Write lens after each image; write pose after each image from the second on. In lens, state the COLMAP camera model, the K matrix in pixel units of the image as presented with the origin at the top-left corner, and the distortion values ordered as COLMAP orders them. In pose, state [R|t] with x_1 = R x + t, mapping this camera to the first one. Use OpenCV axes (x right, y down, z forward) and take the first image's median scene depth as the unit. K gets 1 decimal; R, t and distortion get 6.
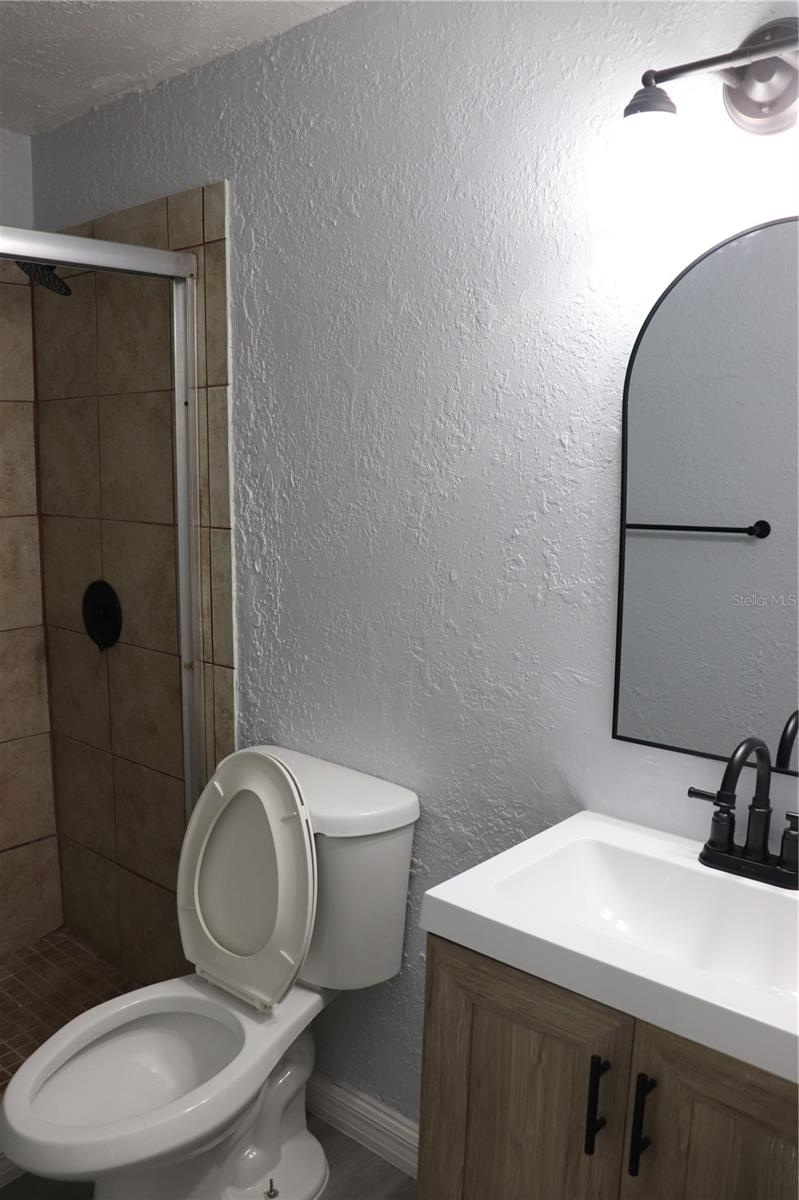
lens RADIAL K [[978.3, 0, 399.5], [0, 978.3, 600.0], [0, 0, 1]] dist [-0.179090, 0.150366]
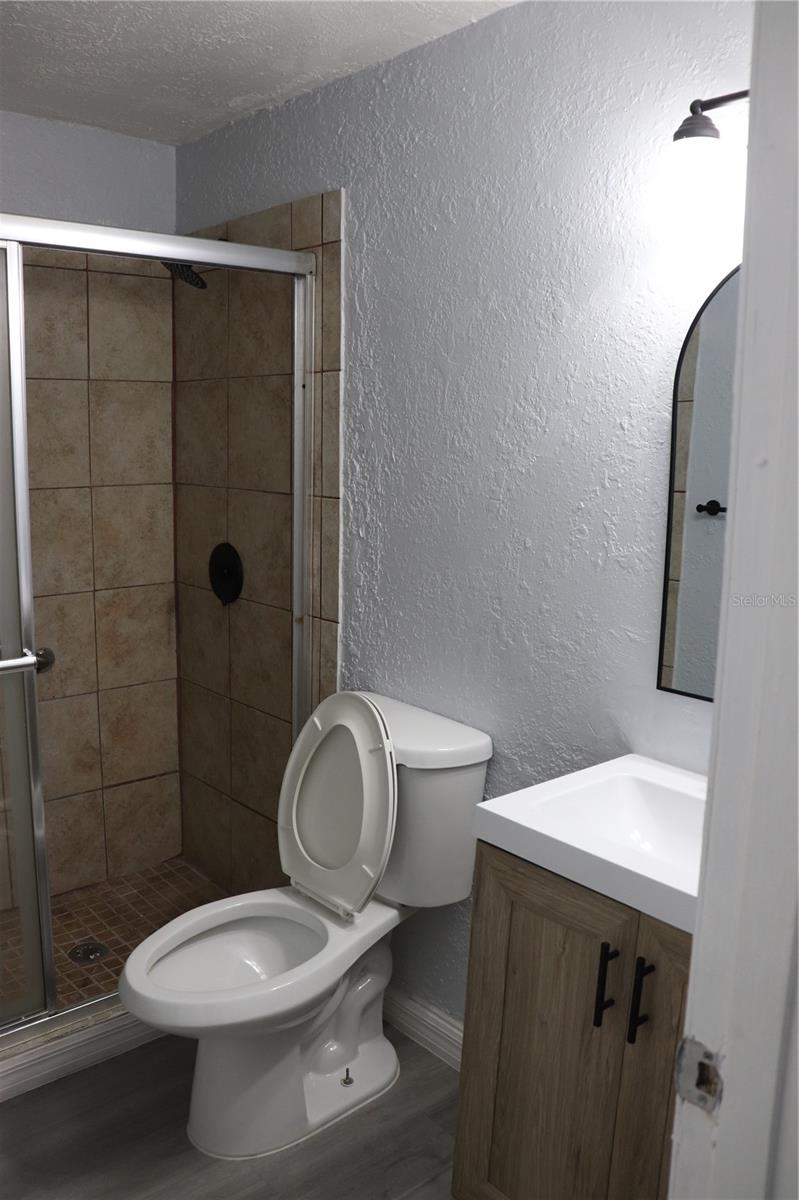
lens RADIAL K [[978.3, 0, 399.5], [0, 978.3, 600.0], [0, 0, 1]] dist [-0.179090, 0.150366]
pose [[0.990622, 0.037393, -0.131415, 0.055657], [-0.035184, 0.999198, 0.019097, 0.023641], [0.132024, -0.014294, 0.991143, -0.129641]]
